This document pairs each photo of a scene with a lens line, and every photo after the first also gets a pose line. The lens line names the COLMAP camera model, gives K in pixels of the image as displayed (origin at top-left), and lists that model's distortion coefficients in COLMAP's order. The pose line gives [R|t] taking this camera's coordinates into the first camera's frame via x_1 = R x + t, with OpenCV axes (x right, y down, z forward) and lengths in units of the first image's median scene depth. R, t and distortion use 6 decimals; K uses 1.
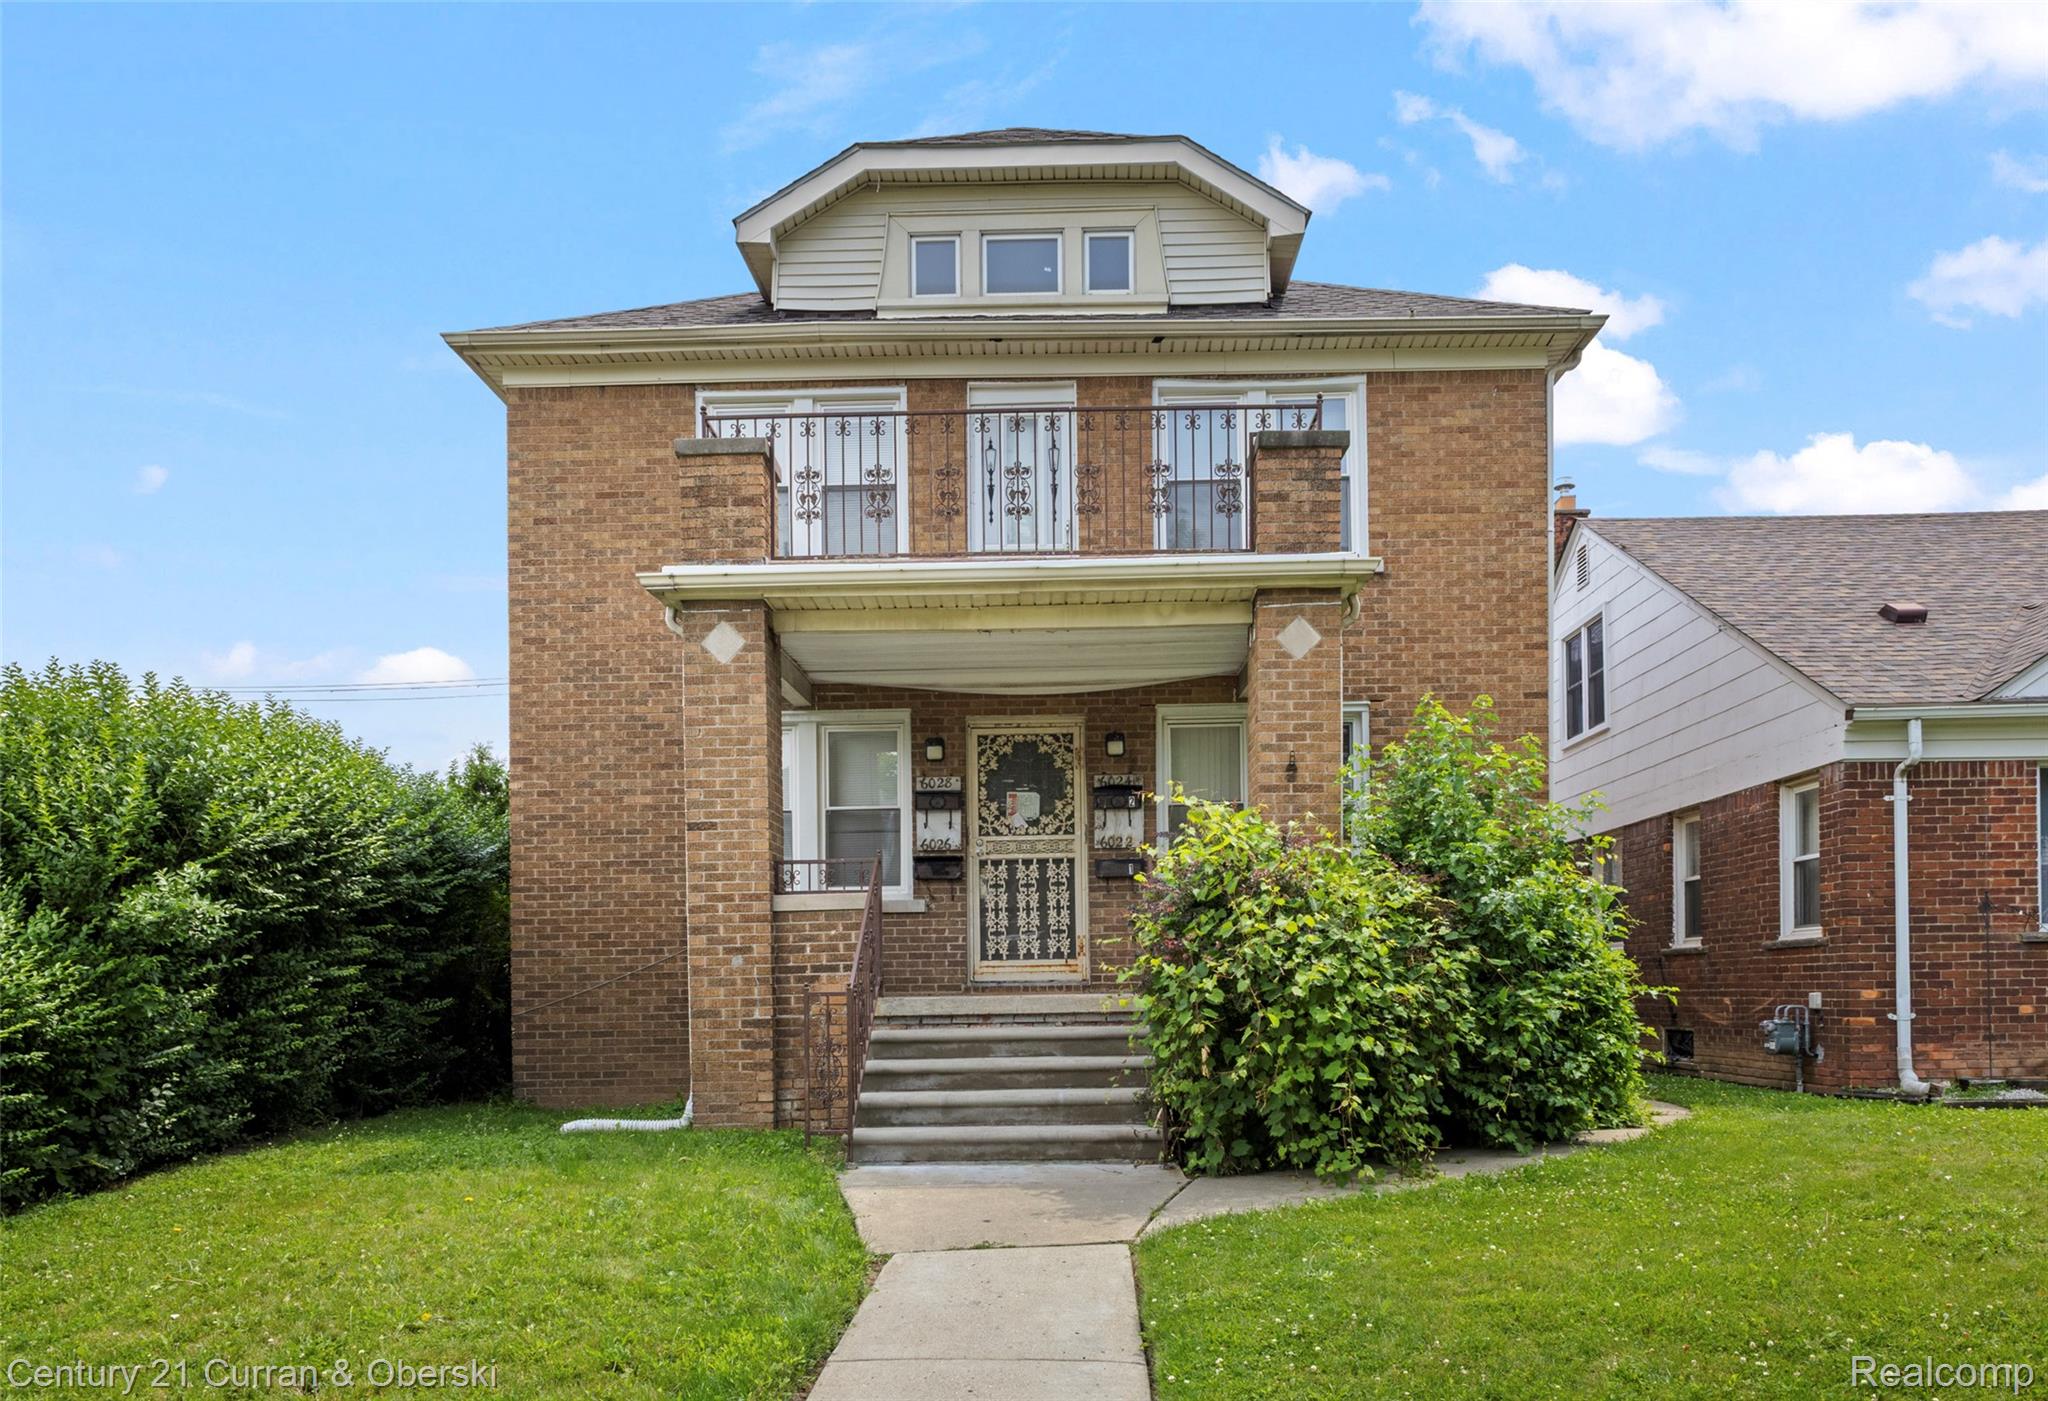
lens RADIAL K [[1413.3, 0, 1024.3], [0, 1413.3, 682.6], [0, 0, 1]] dist [-0.001594, 0.001702]
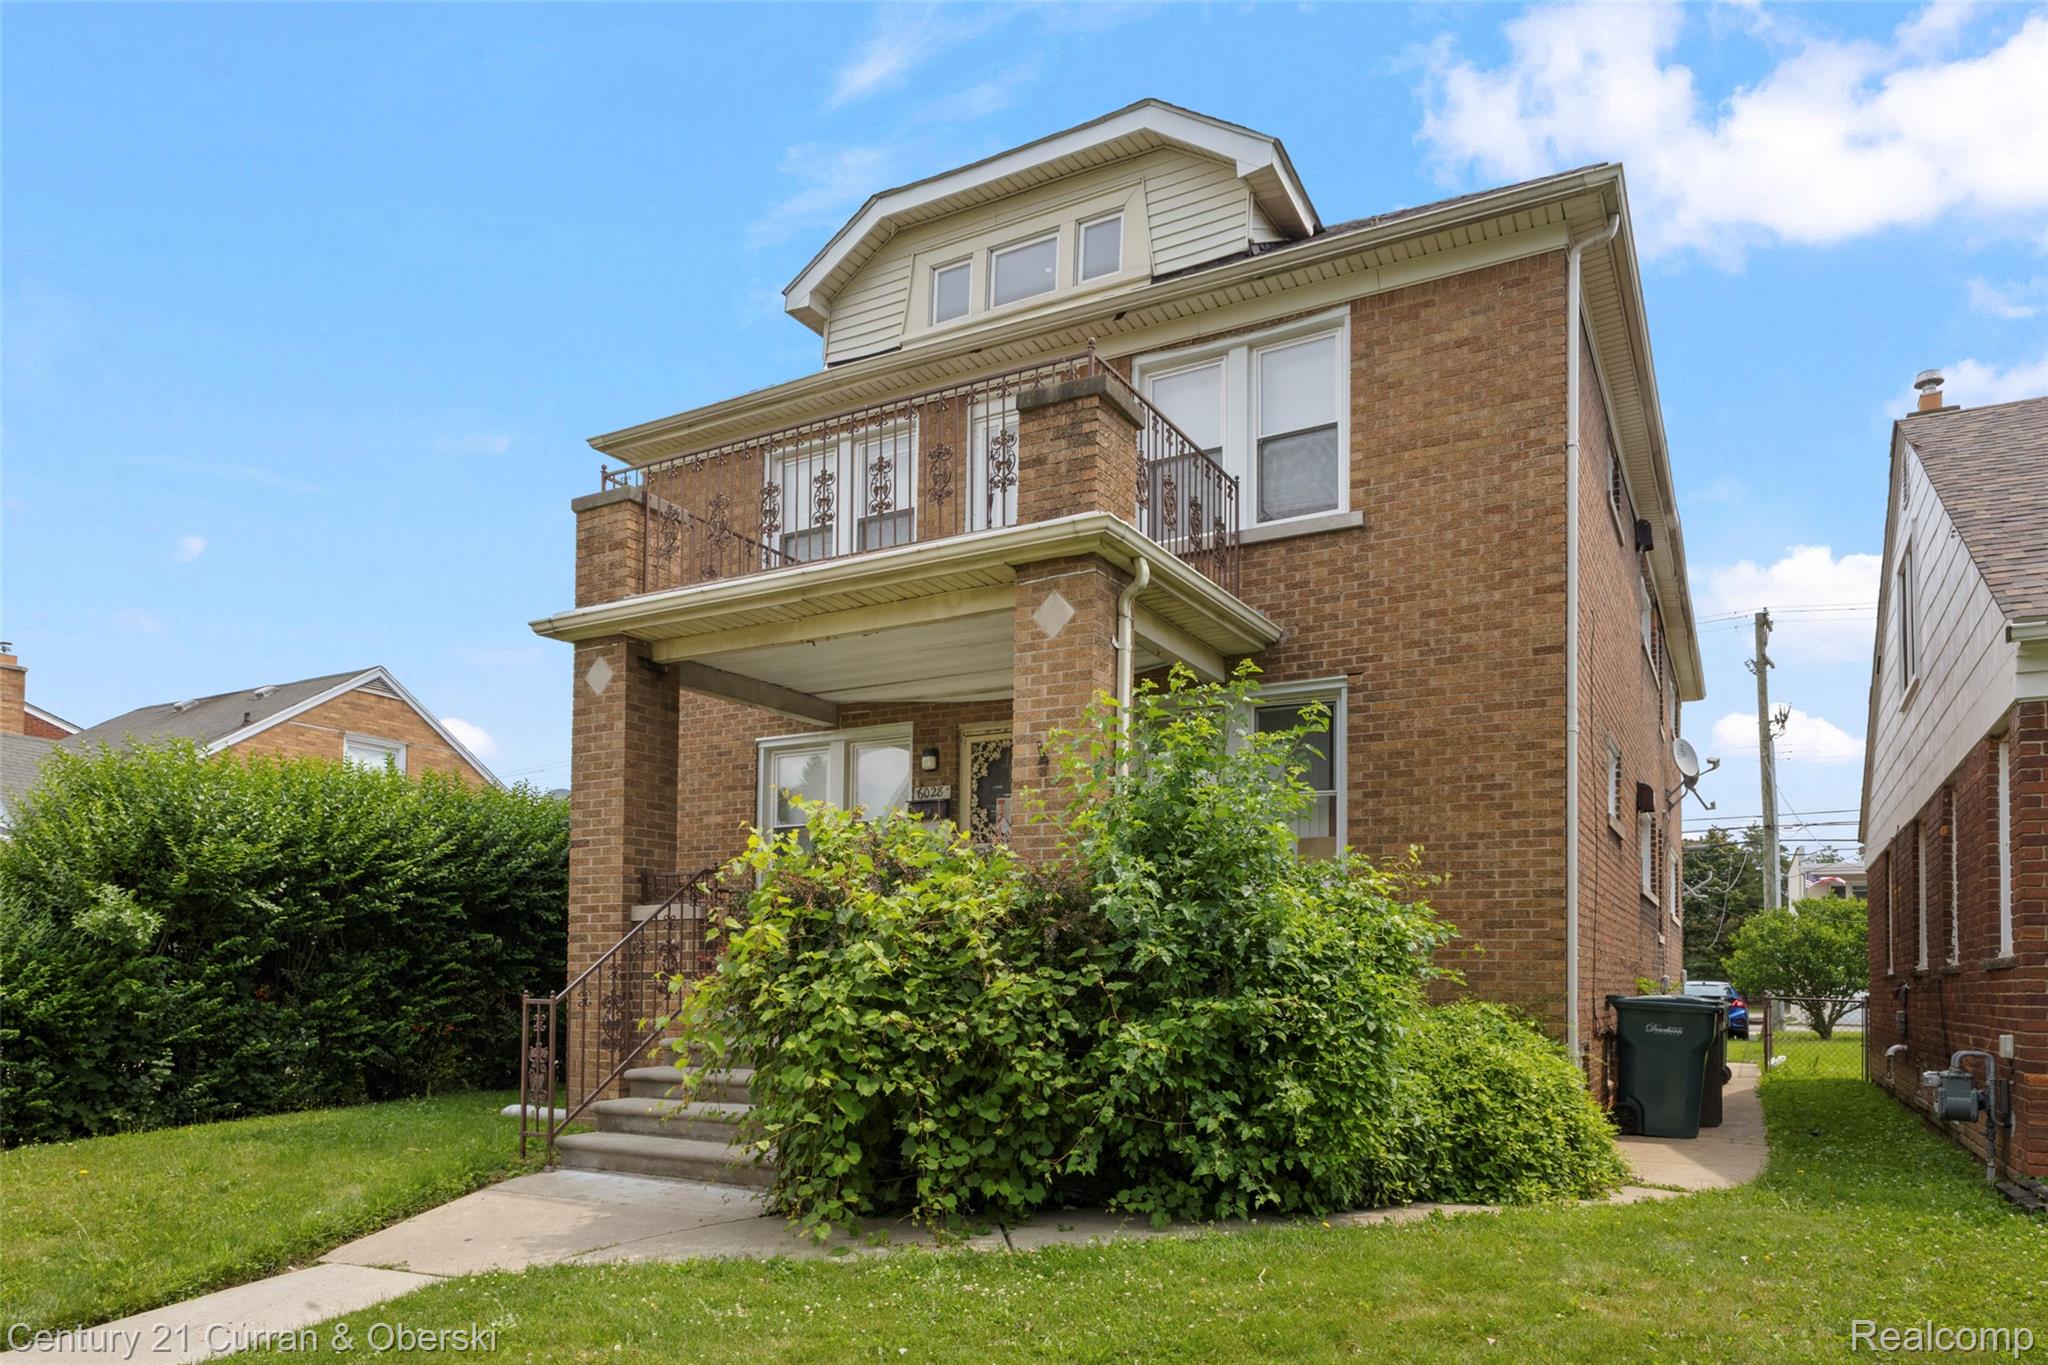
lens RADIAL K [[1270.1, 0, 1024.0], [0, 1270.1, 682.5], [0, 0, 1]] dist [0.000207, -0.002195]
pose [[0.886053, -0.085157, -0.455696, 0.417094], [0.077155, 0.996363, -0.036173, 0.030023], [0.457119, -0.003108, 0.889400, 0.214180]]
